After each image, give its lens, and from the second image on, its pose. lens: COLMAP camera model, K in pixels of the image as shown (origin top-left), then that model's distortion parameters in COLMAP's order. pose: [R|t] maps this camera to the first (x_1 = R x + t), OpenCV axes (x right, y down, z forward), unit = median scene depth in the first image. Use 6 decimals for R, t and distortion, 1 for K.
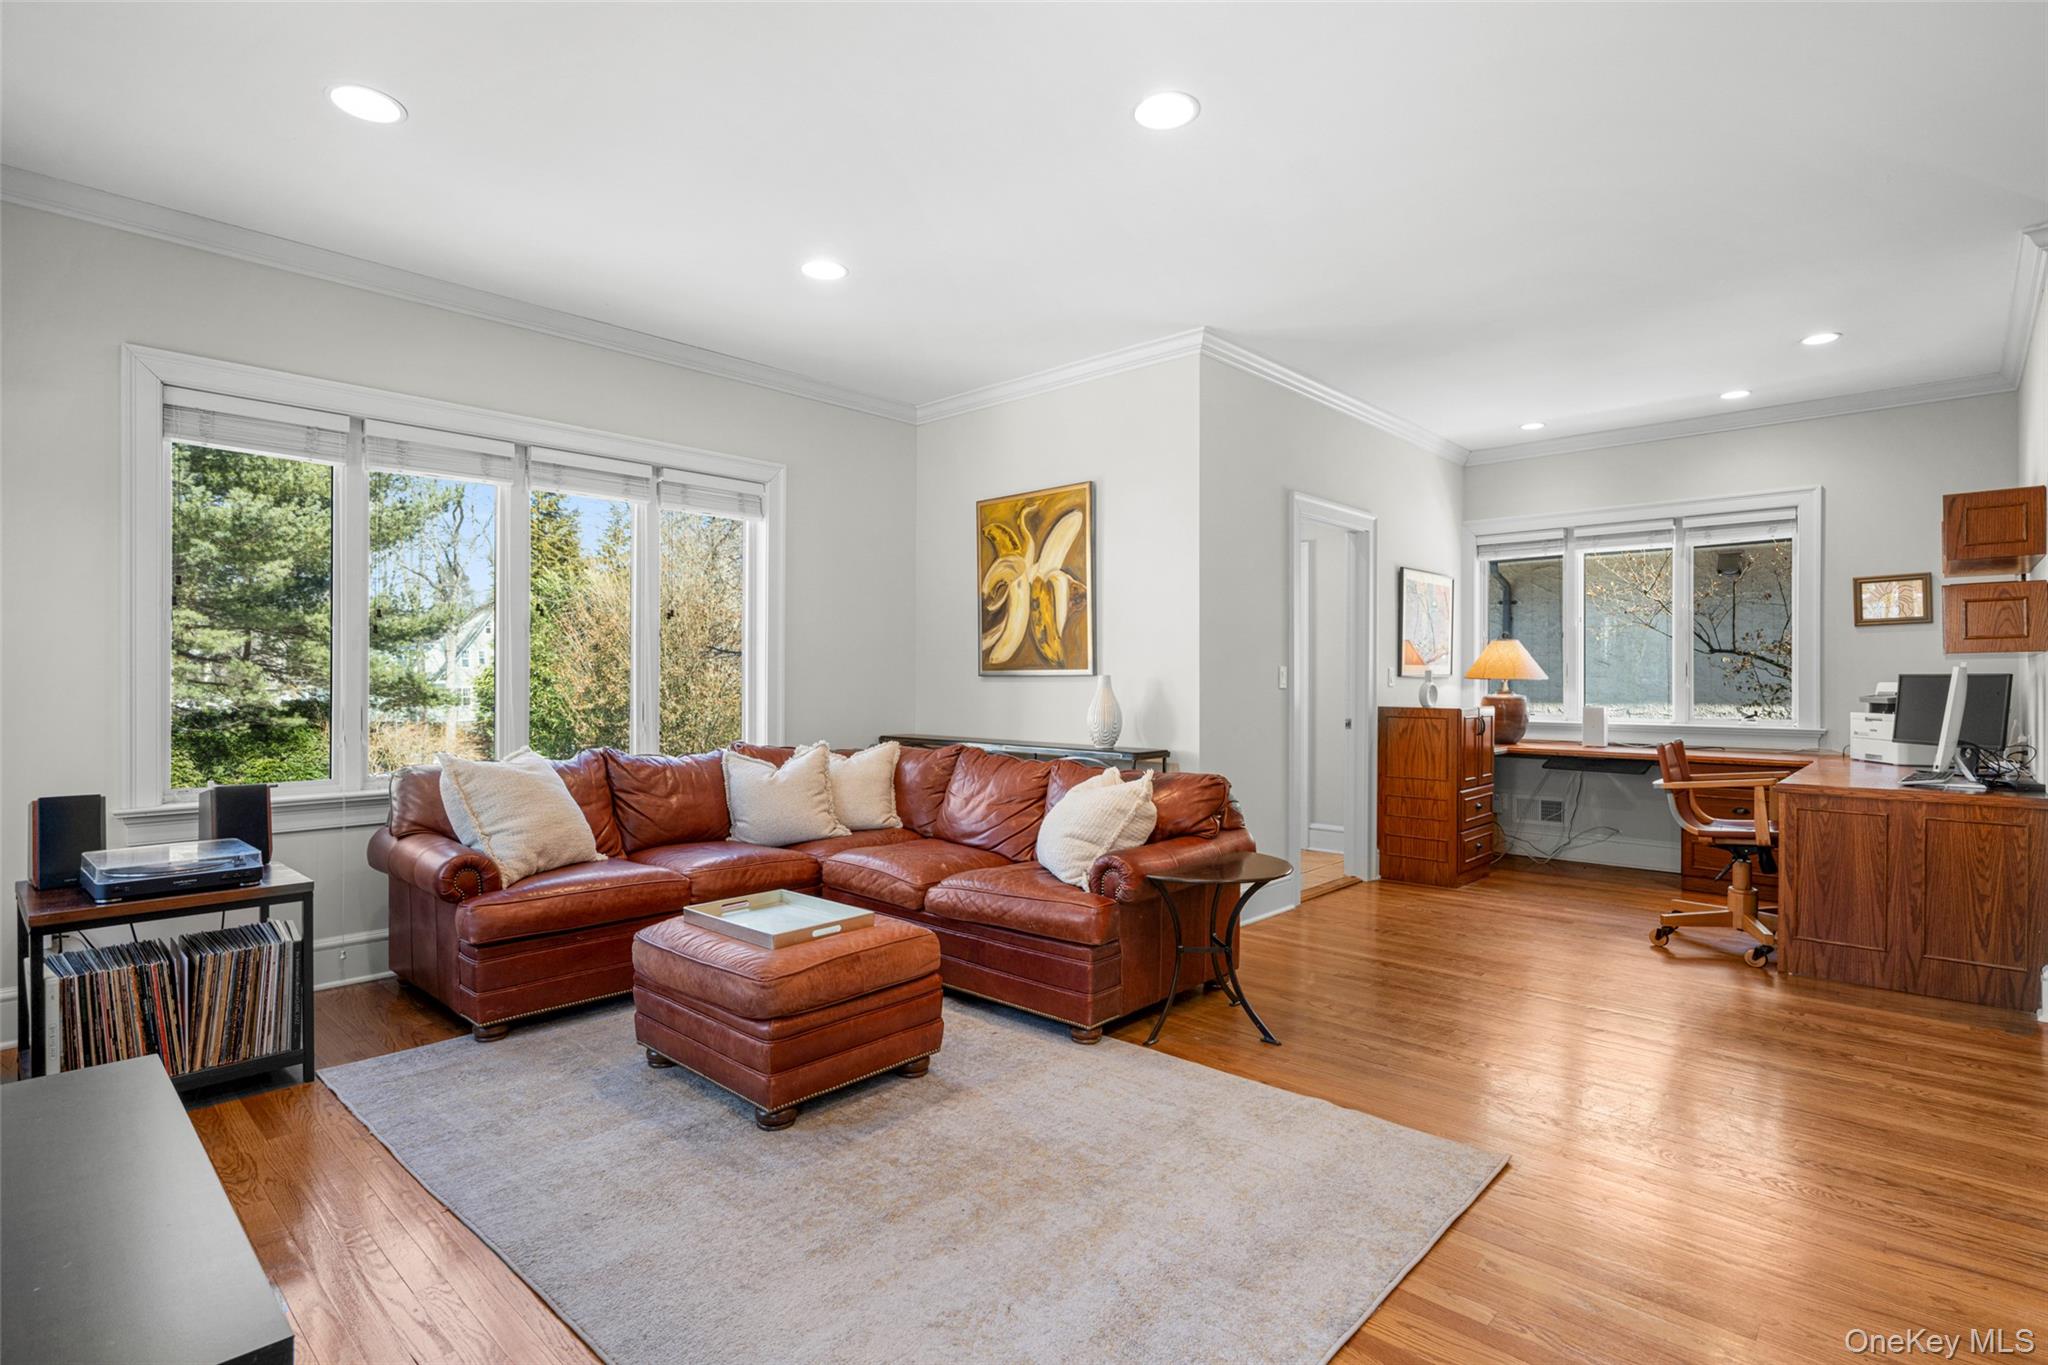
lens RADIAL K [[999.4, 0, 998.0], [0, 999.4, 682.3], [0, 0, 1]] dist [-0.000275, 0.000093]
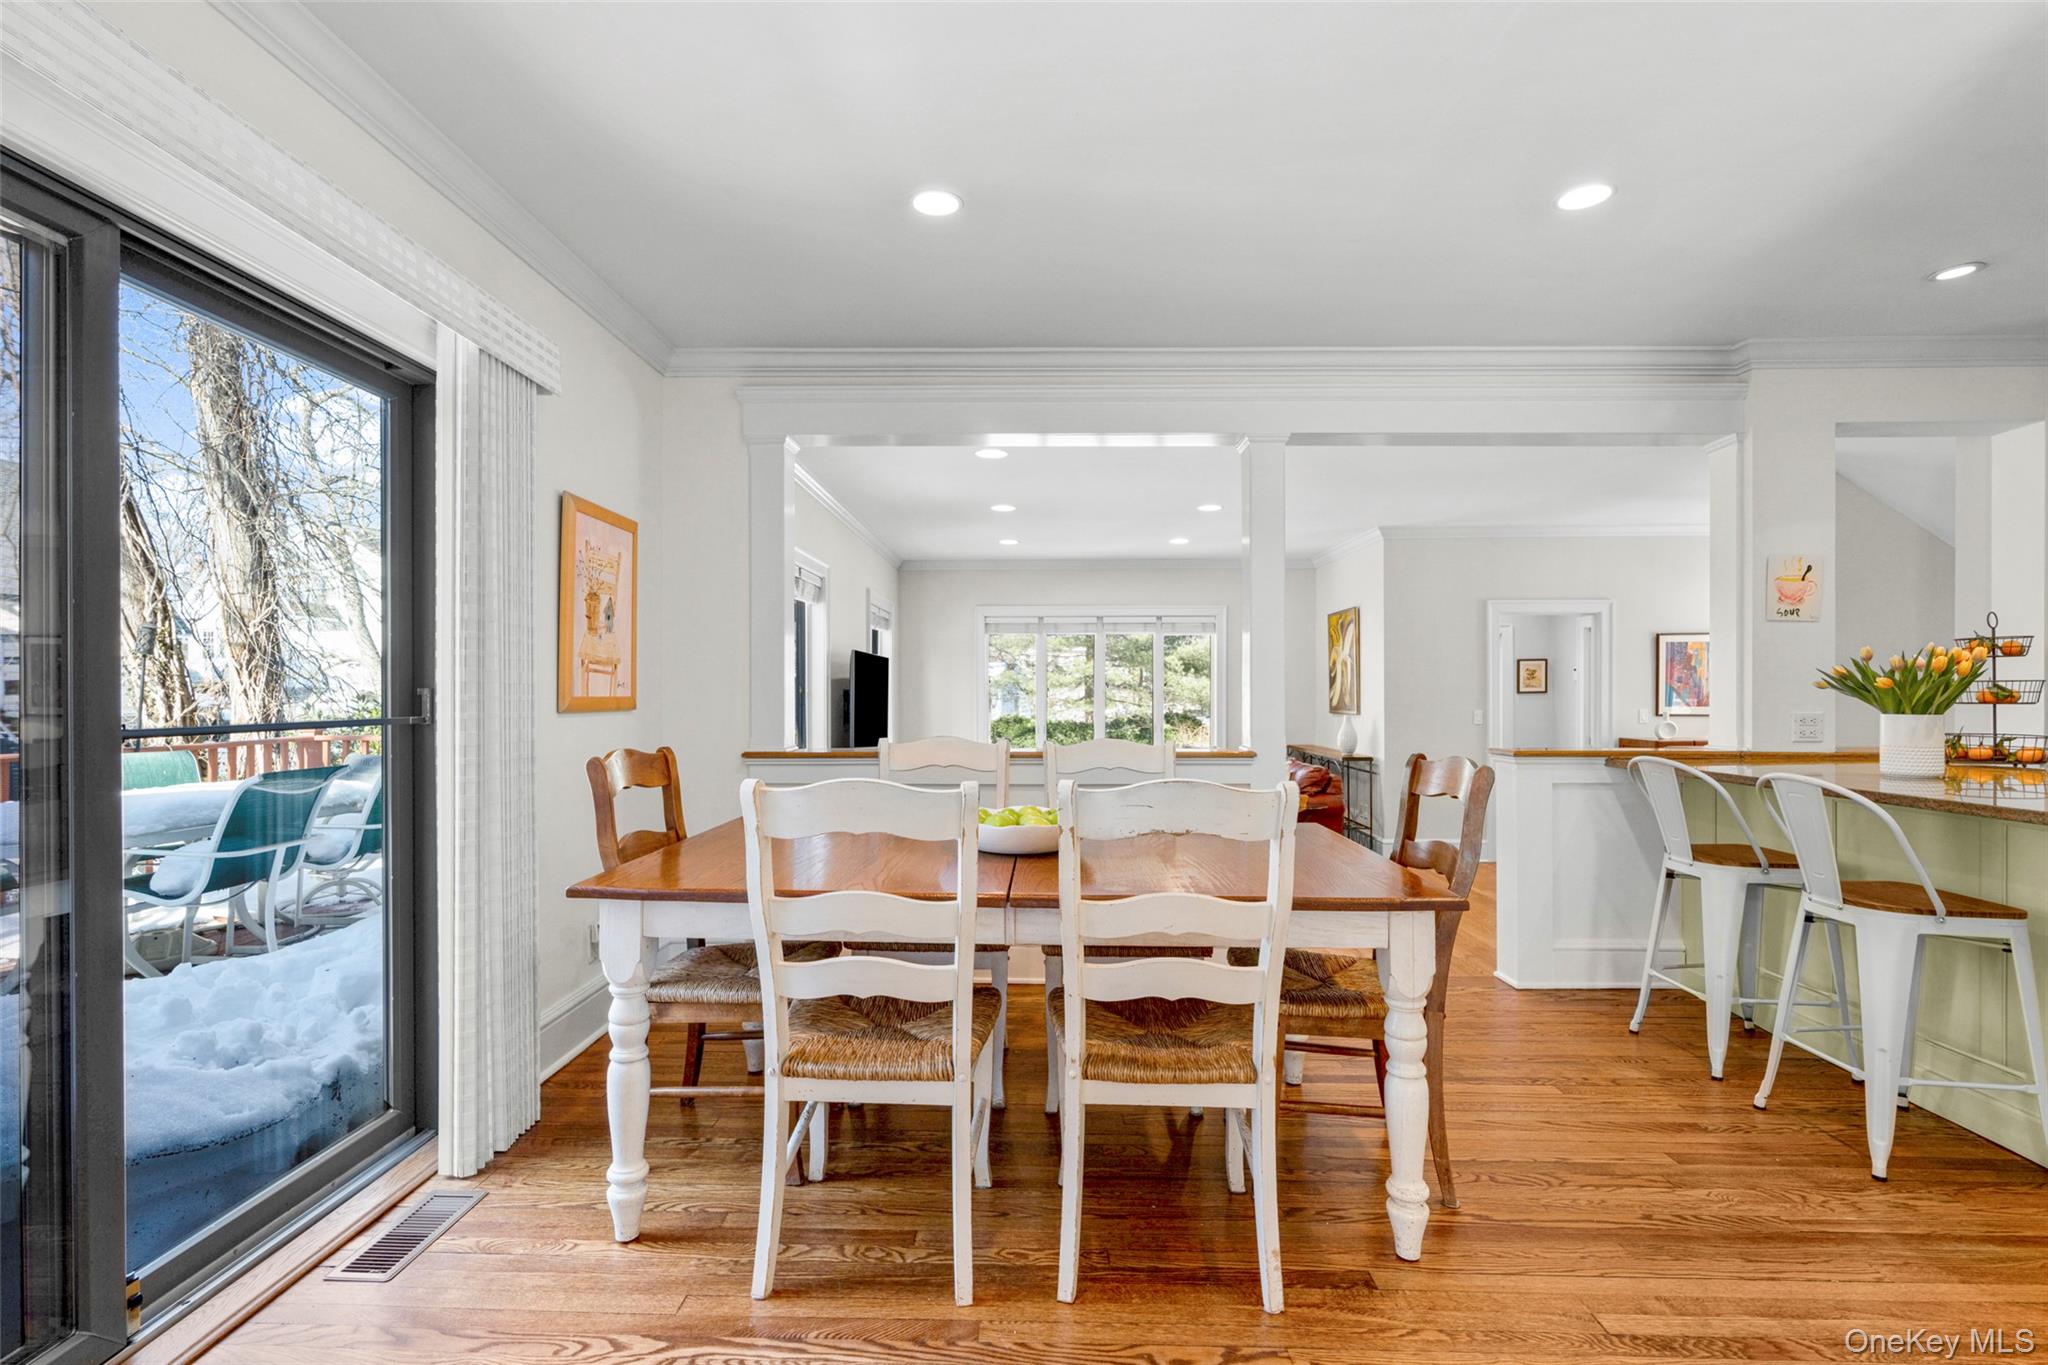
lens RADIAL K [[950.6, 0, 1022.5], [0, 950.6, 694.8], [0, 0, 1]] dist [-0.000337, 0.000024]
pose [[0.682762, -0.001430, -0.730640, 1.095178], [0.002304, 0.999997, 0.000196, -0.051985], [0.730638, -0.001818, 0.682763, -0.716665]]
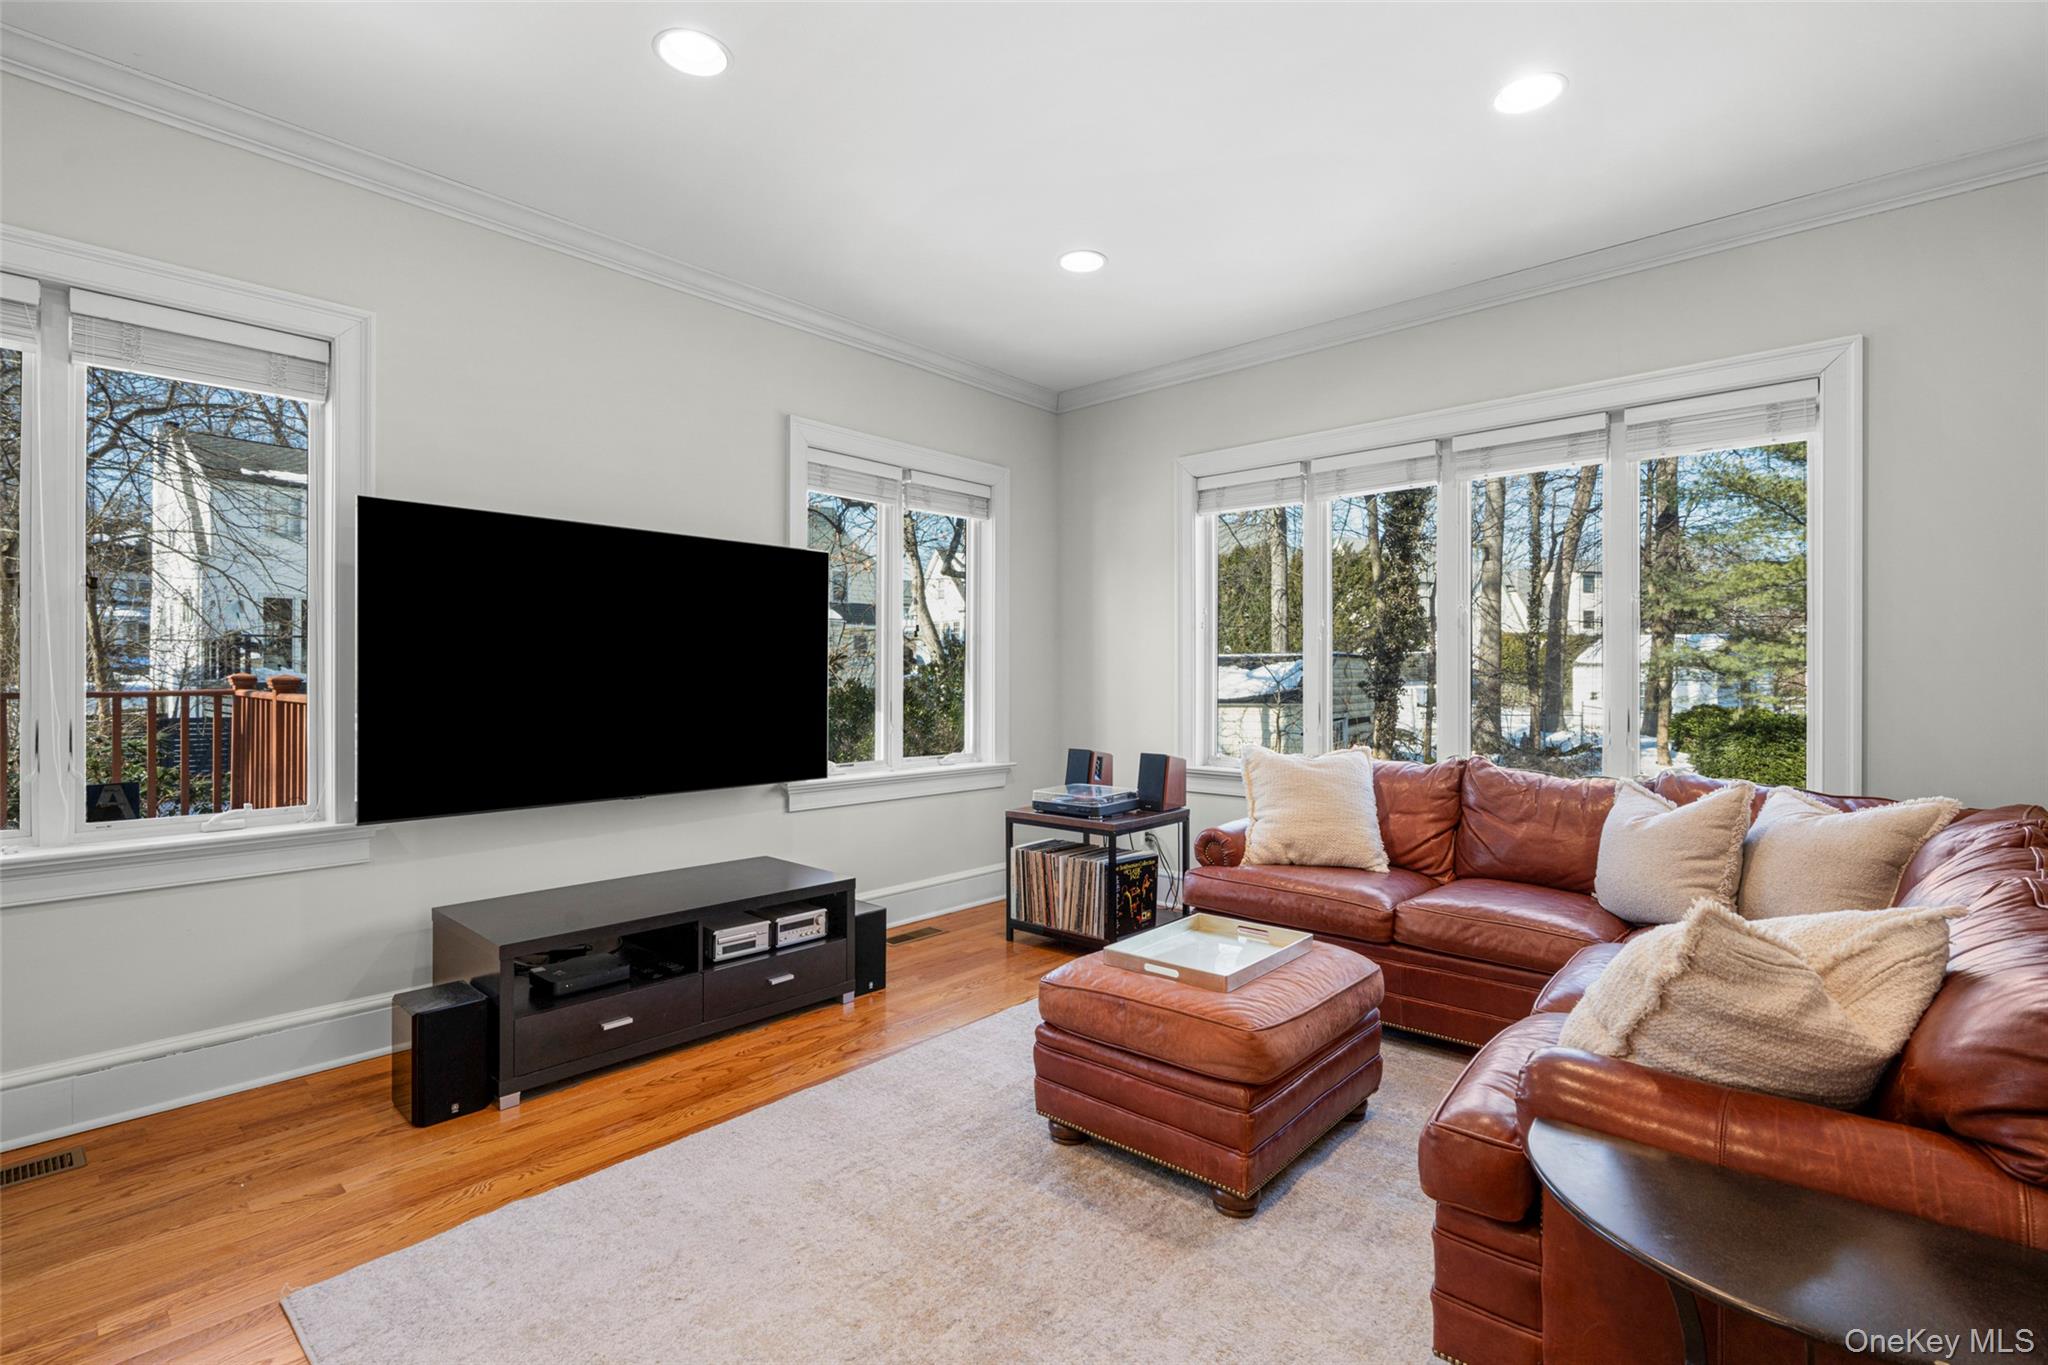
lens RADIAL K [[928.8, 0, 1024.0], [0, 928.8, 682.5], [0, 0, 1]] dist [-0.001829, -0.000353]
pose [[0.038597, 0.001750, -0.999253, 0.419727], [-0.005938, 0.999981, 0.001522, 0.000276], [0.999237, 0.005874, 0.038606, 0.572415]]
